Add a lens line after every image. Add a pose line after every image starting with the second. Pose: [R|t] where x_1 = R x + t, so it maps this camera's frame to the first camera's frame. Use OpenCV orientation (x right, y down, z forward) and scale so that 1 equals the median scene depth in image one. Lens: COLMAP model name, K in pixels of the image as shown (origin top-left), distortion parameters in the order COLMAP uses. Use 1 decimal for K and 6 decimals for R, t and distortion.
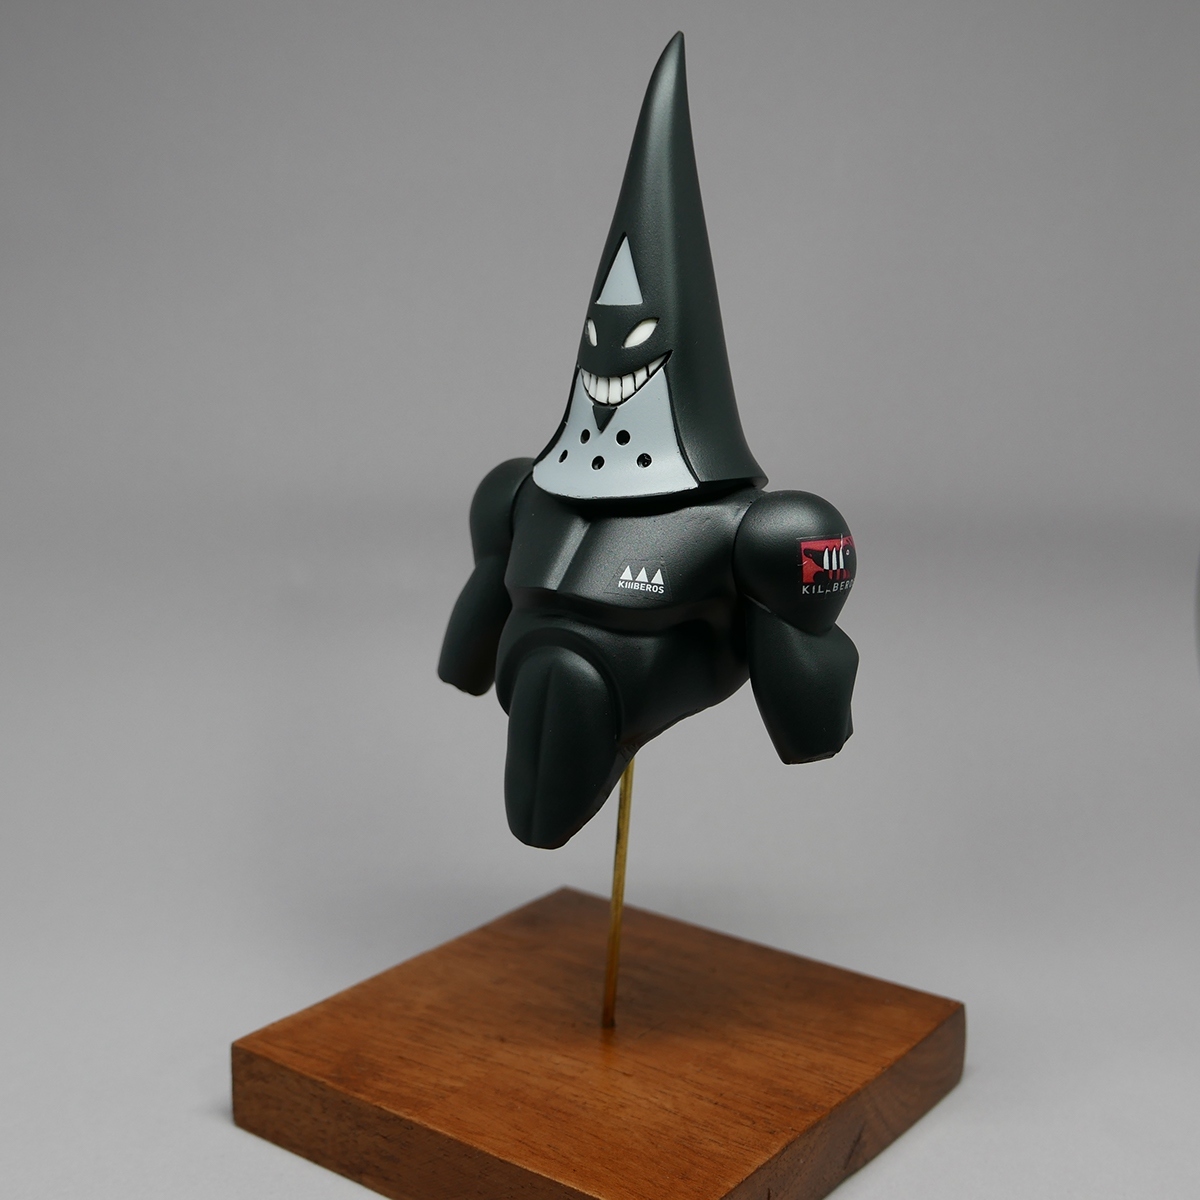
lens RADIAL K [[1643.4, 0, 599.3], [0, 1643.4, 595.1], [0, 0, 1]] dist [-0.014382, 0.000000]
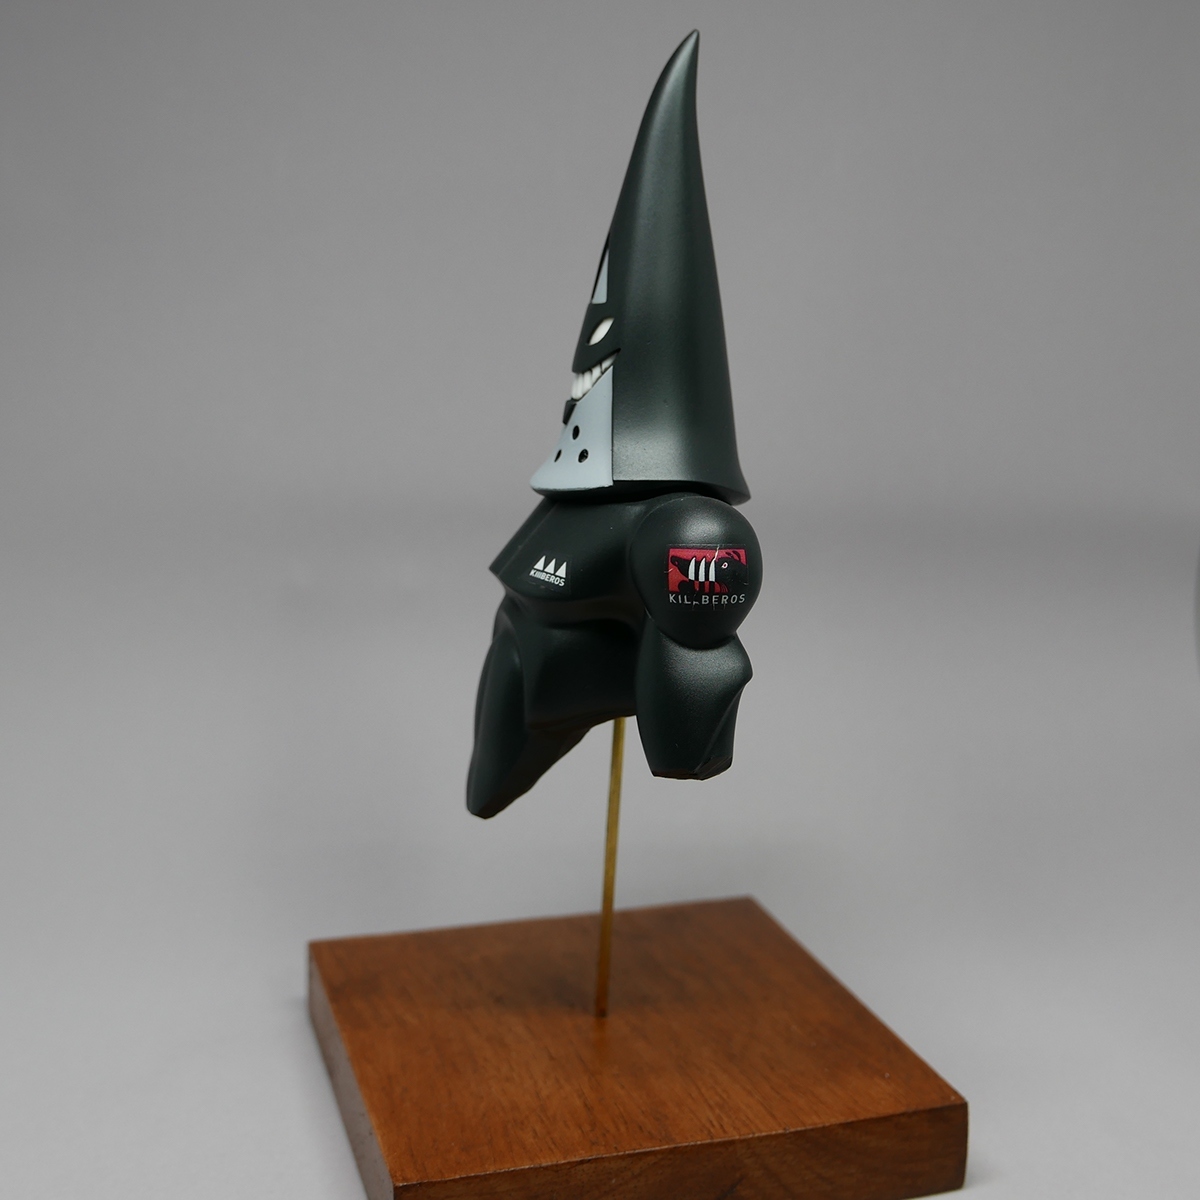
lens RADIAL K [[1643.4, 0, 605.2], [0, 1643.4, 592.6], [0, 0, 1]] dist [-0.014382, 0.000000]
pose [[0.797799, 0.114615, -0.591929, 0.645865], [-0.118281, 0.992440, 0.032747, -0.032582], [0.591207, 0.043888, 0.805325, 0.193208]]
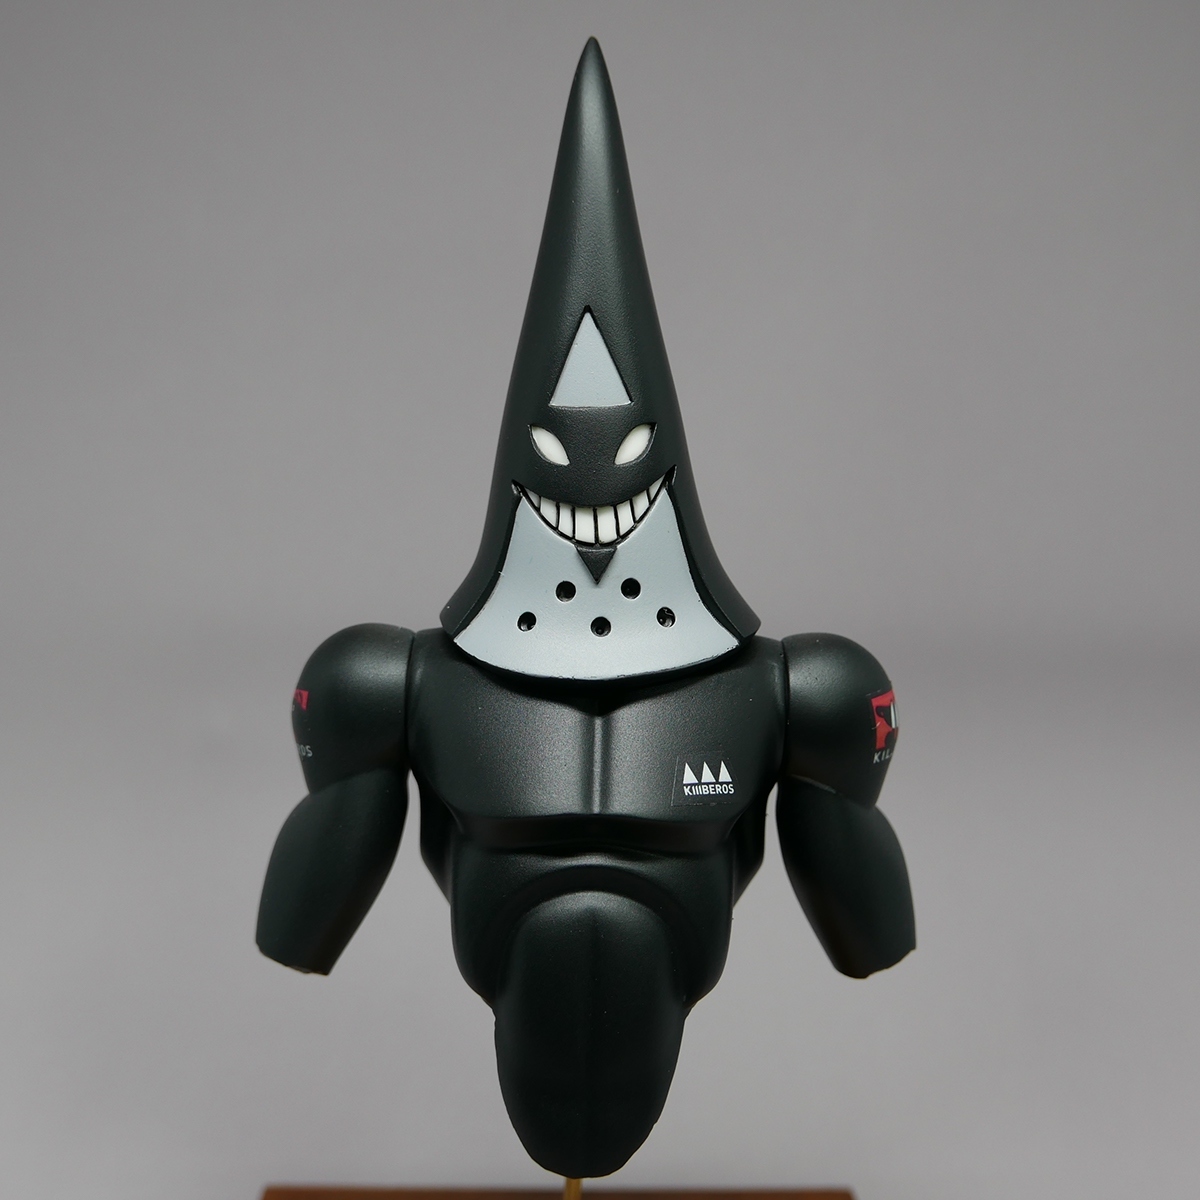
lens RADIAL K [[1643.4, 0, 604.3], [0, 1643.4, 606.3], [0, 0, 1]] dist [-0.014382, 0.000000]
pose [[0.802253, -0.107705, 0.587188, -0.423394], [0.123574, 0.992248, 0.013170, -0.099150], [-0.584055, 0.061996, 0.809343, 0.419951]]
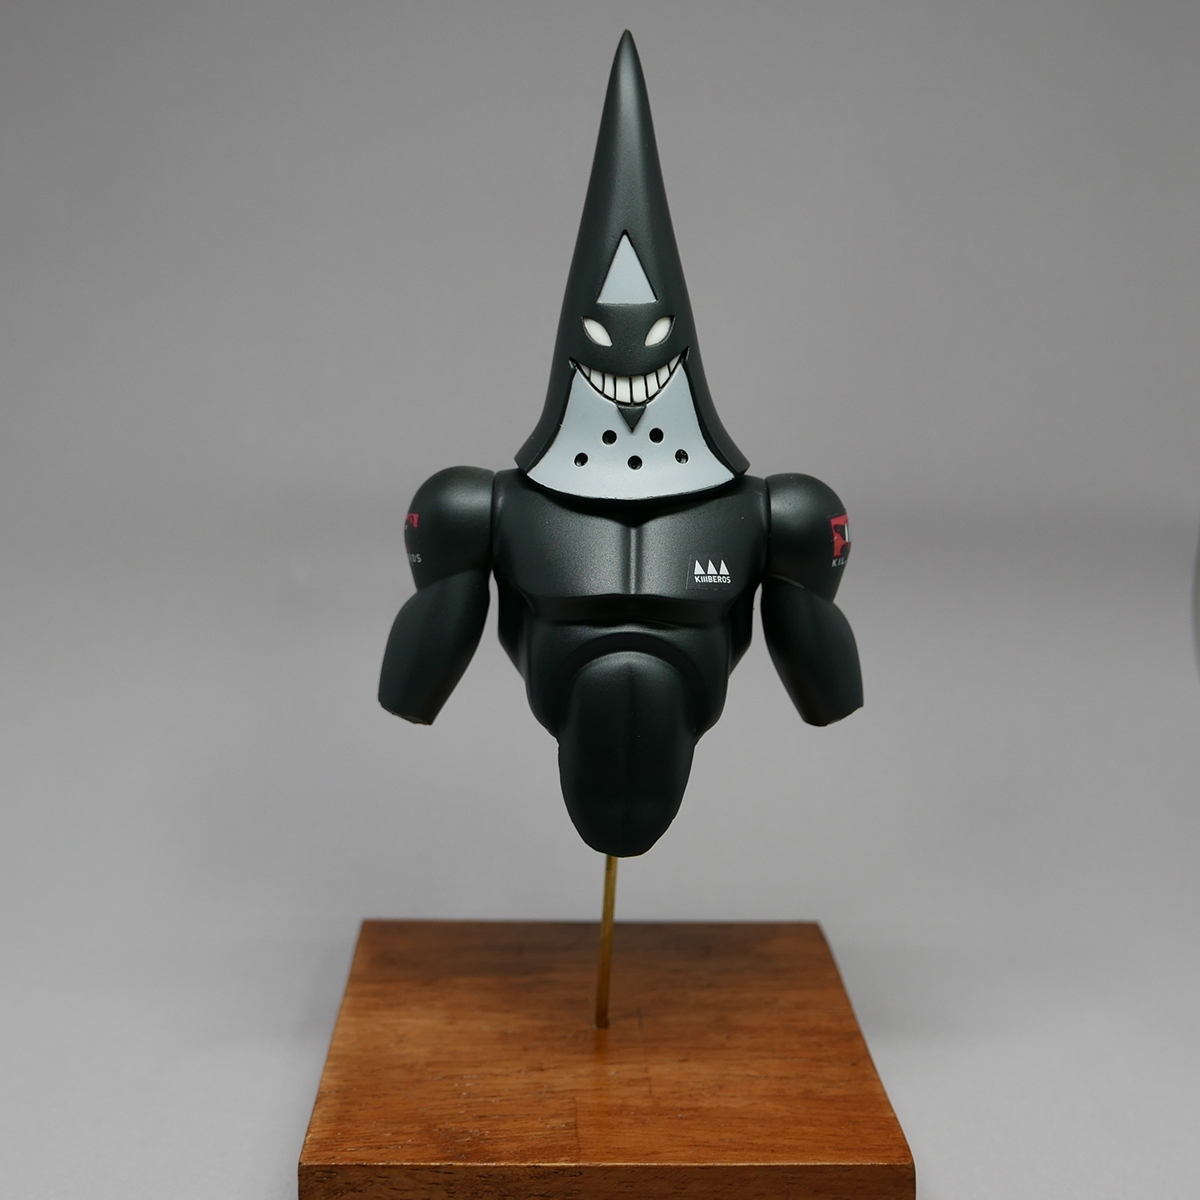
lens RADIAL K [[1643.4, 0, 600.5], [0, 1643.4, 593.7], [0, 0, 1]] dist [-0.014382, 0.000000]
pose [[0.798843, -0.128391, 0.587679, -0.617203], [0.123068, 0.991175, 0.049254, -0.053782], [-0.588816, 0.032978, 0.807594, 0.211838]]
